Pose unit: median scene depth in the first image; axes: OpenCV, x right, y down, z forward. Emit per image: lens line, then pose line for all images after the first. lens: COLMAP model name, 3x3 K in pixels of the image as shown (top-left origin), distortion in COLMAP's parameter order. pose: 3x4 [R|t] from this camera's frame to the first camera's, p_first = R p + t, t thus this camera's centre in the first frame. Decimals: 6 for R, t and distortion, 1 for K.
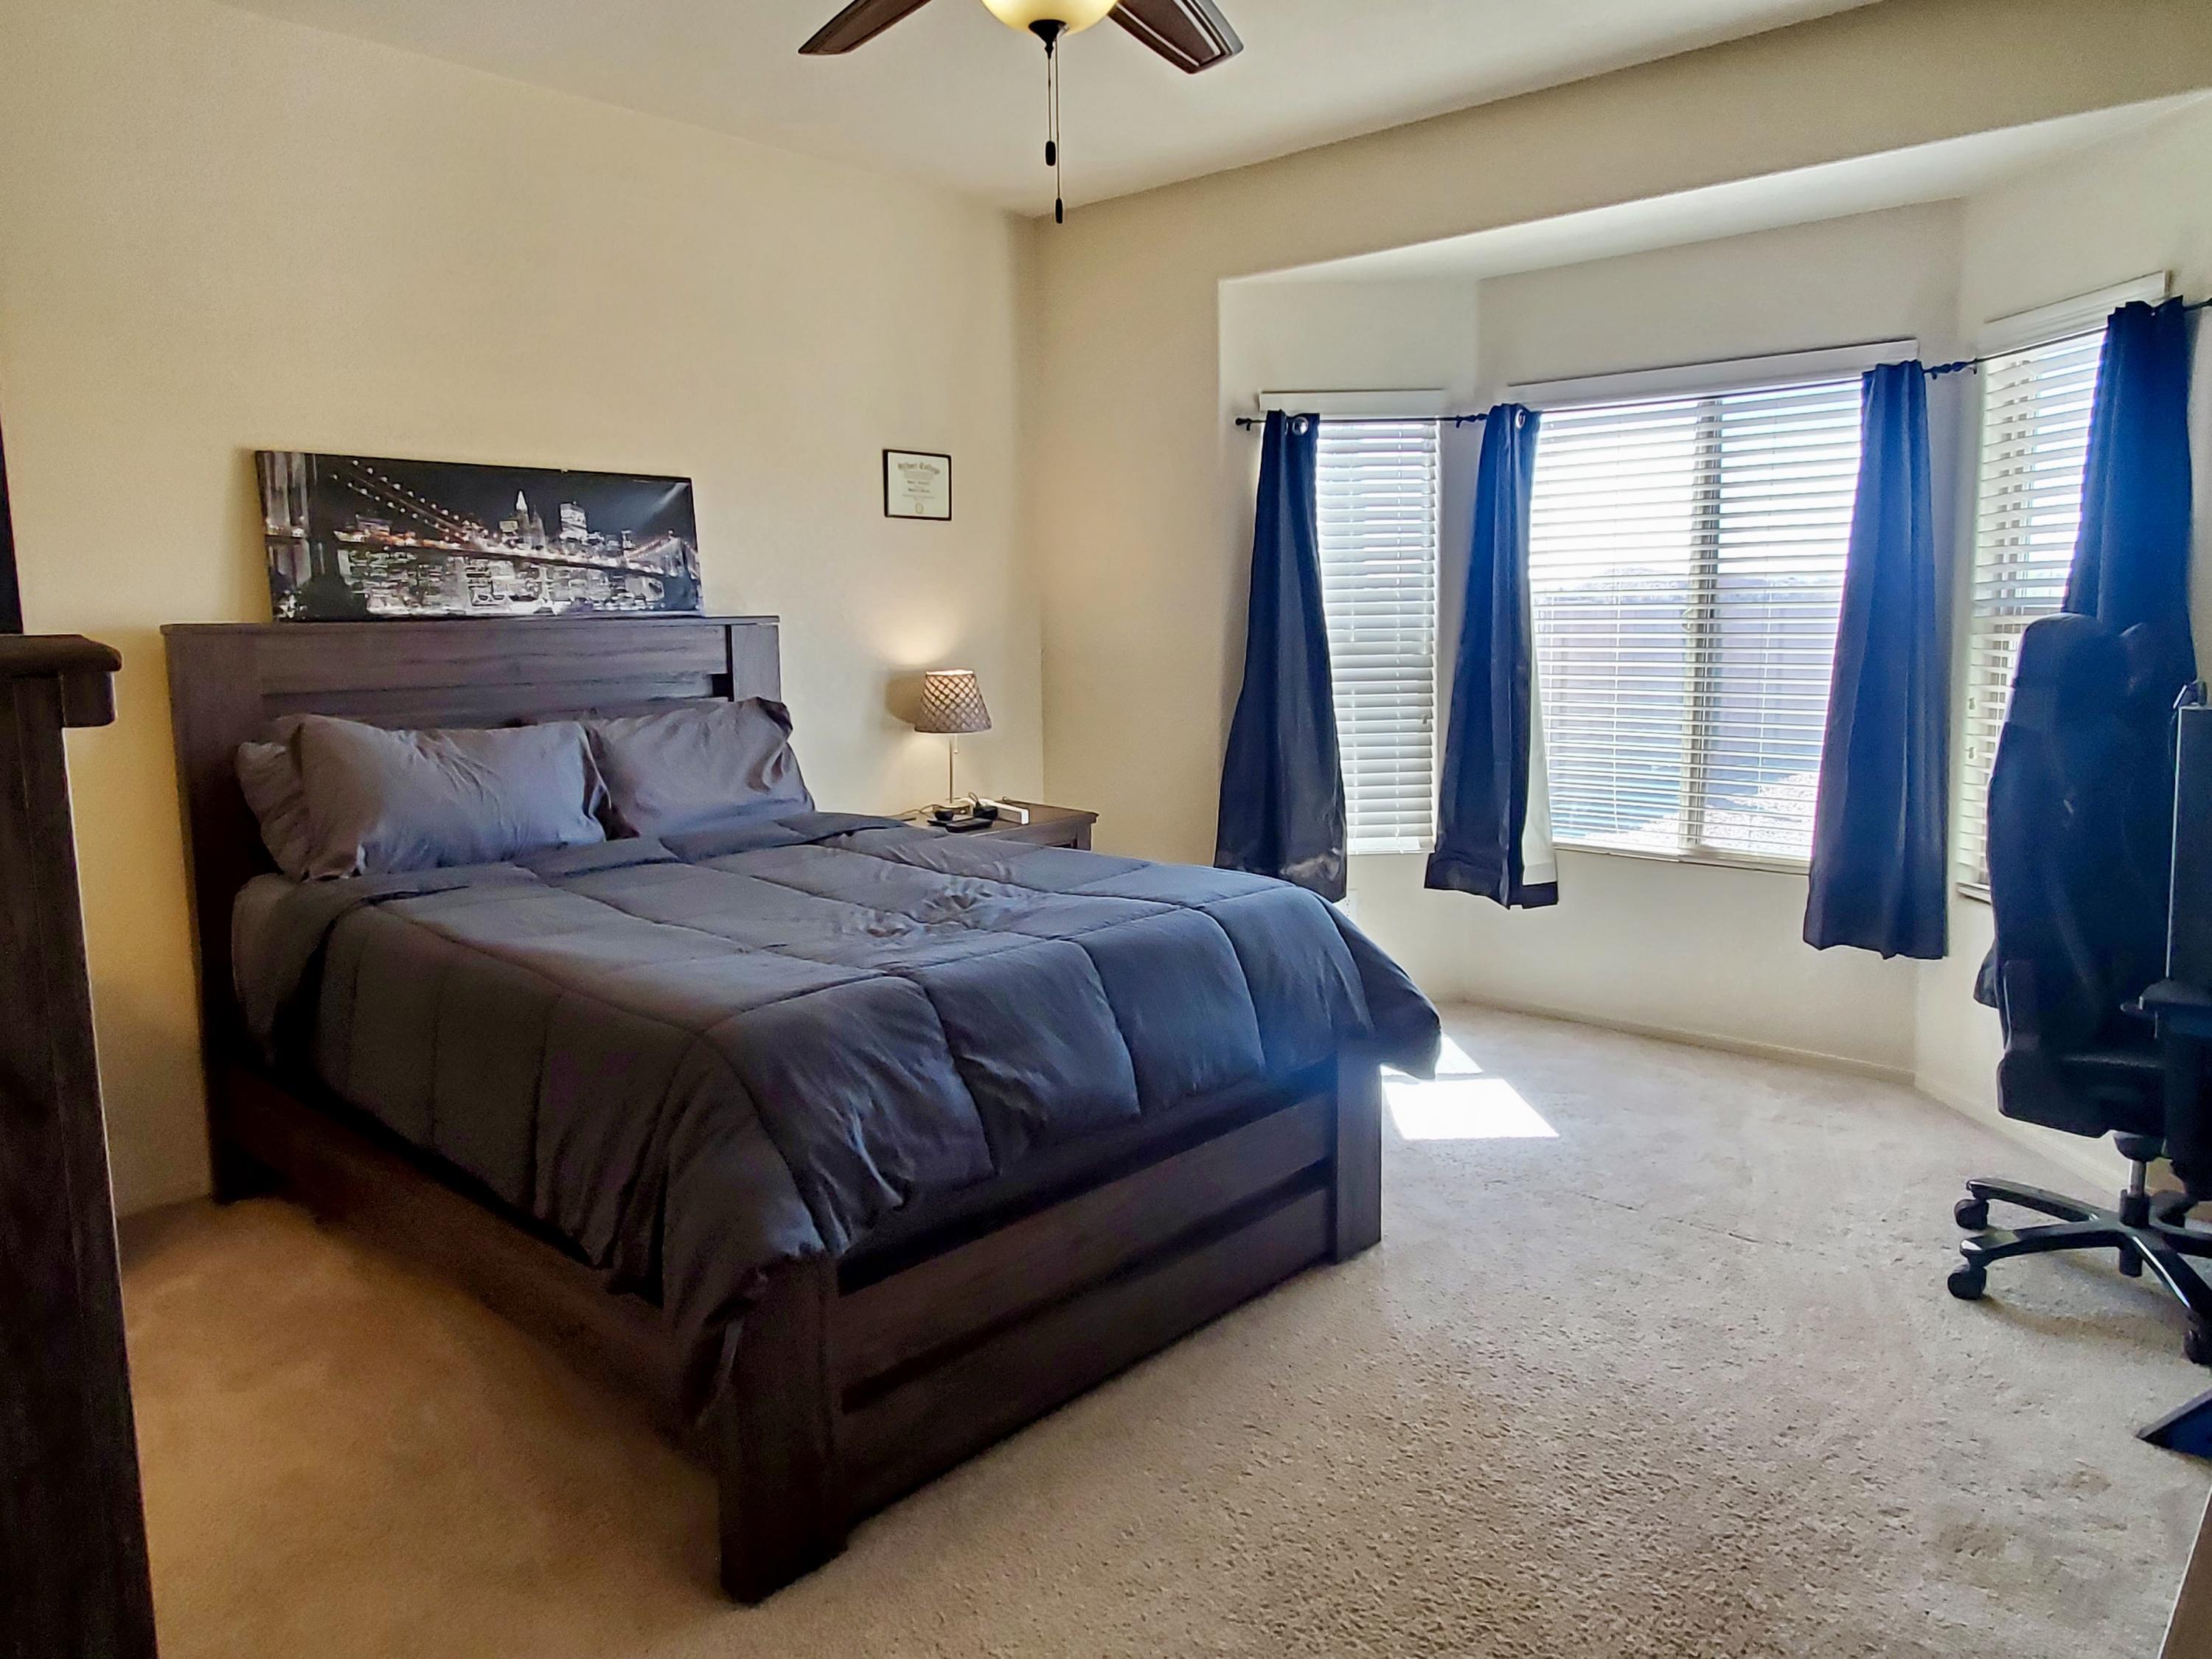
lens RADIAL K [[1512.6, 0, 1110.6], [0, 1512.6, 833.6], [0, 0, 1]] dist [0.010389, -0.005149]
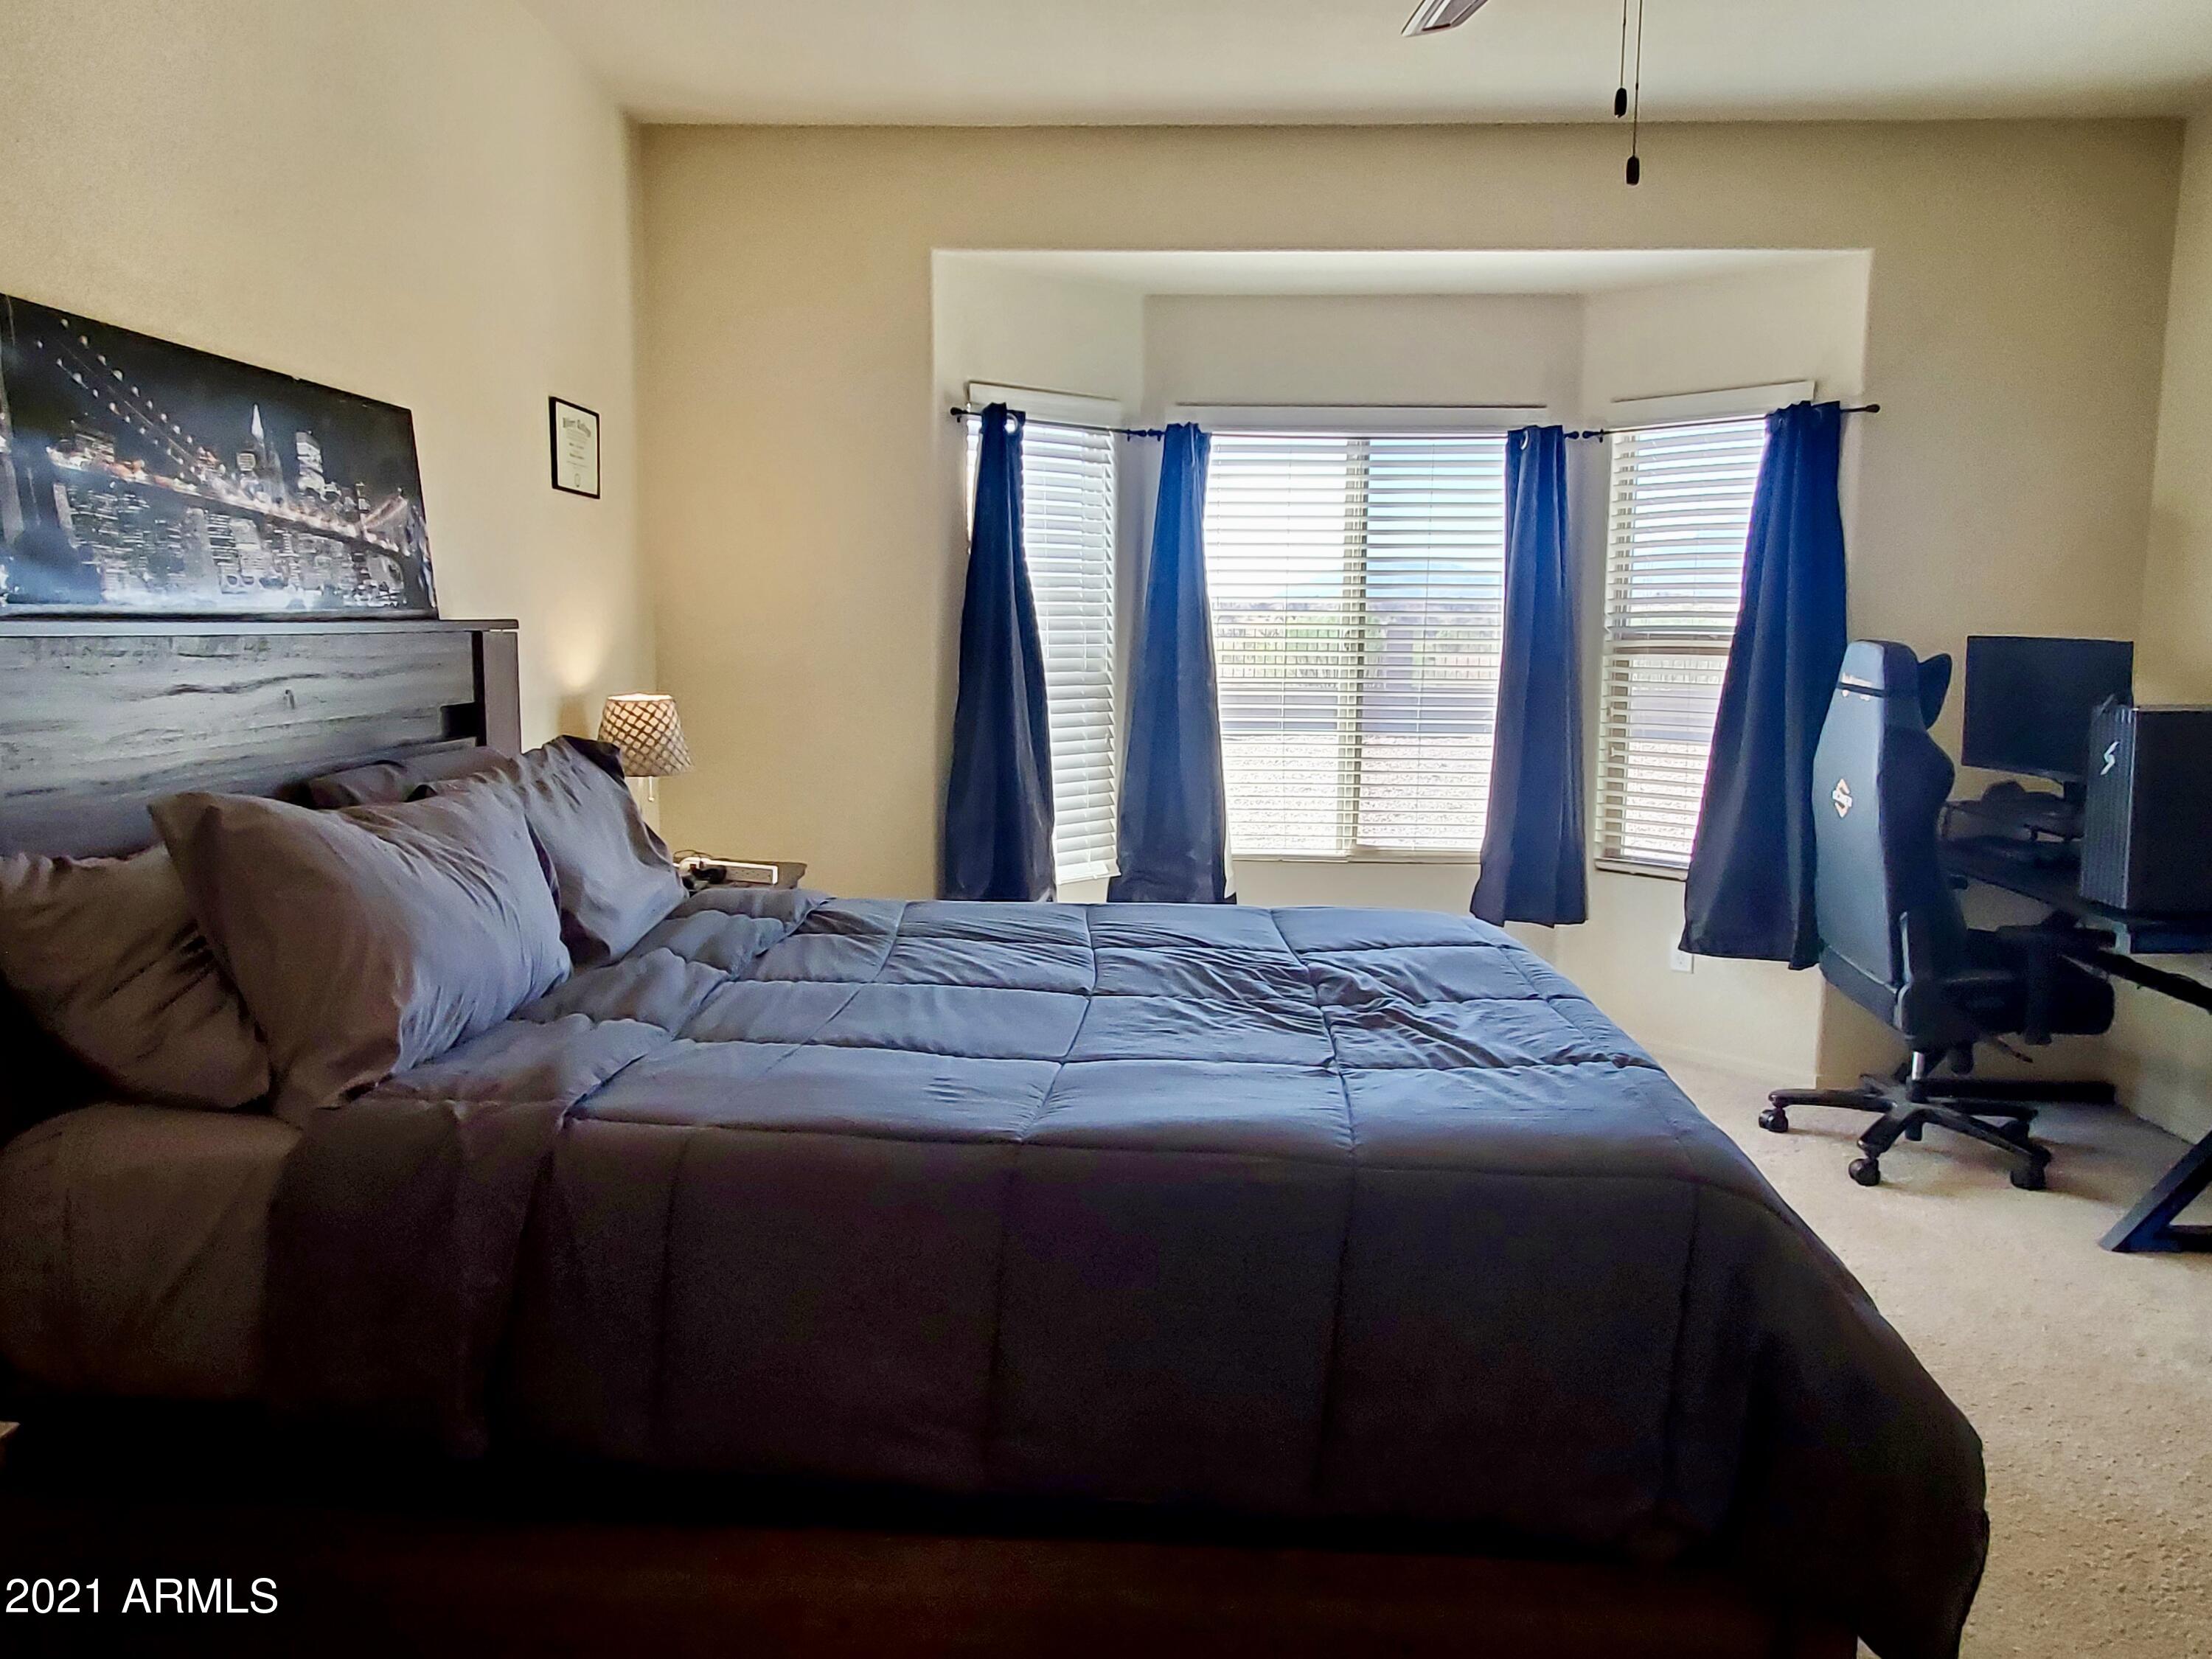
lens RADIAL K [[1512.6, 0, 1111.5], [0, 1512.6, 814.0], [0, 0, 1]] dist [0.010389, -0.005149]
pose [[0.762691, -0.063136, 0.643674, -0.491549], [0.077386, 0.996983, 0.006096, -0.038830], [-0.642117, 0.045162, 0.765275, 0.305782]]
